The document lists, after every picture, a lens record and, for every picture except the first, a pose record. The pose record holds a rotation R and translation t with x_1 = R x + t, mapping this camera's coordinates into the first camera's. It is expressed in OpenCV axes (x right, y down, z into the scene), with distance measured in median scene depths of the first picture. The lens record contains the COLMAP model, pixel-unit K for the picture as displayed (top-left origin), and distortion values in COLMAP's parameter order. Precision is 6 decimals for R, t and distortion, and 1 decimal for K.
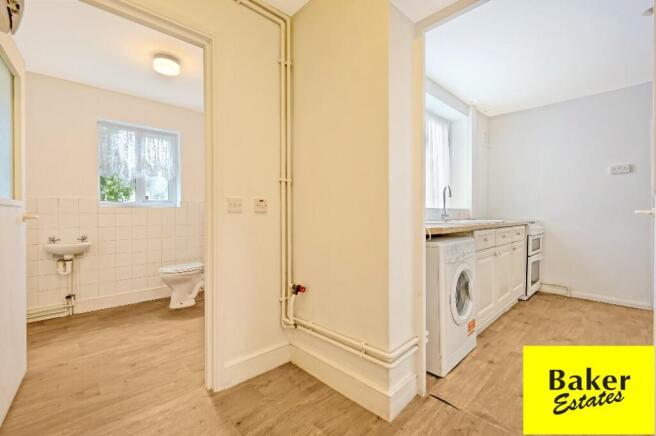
lens RADIAL K [[287.6, 0, 329.9], [0, 287.6, 214.1], [0, 0, 1]] dist [-0.004983, 0.000082]
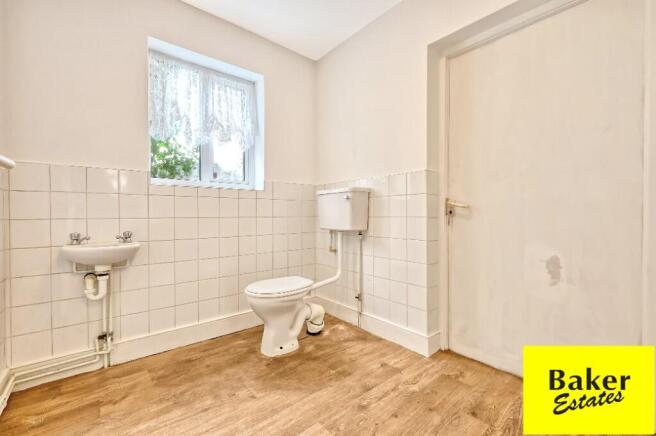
lens RADIAL K [[287.6, 0, 325.0], [0, 287.6, 216.2], [0, 0, 1]] dist [-0.004983, 0.000082]
pose [[0.996979, -0.000553, -0.077675, -0.369907], [0.000218, 0.999991, -0.004320, 0.041882], [0.077677, 0.004290, 0.996969, 0.403011]]
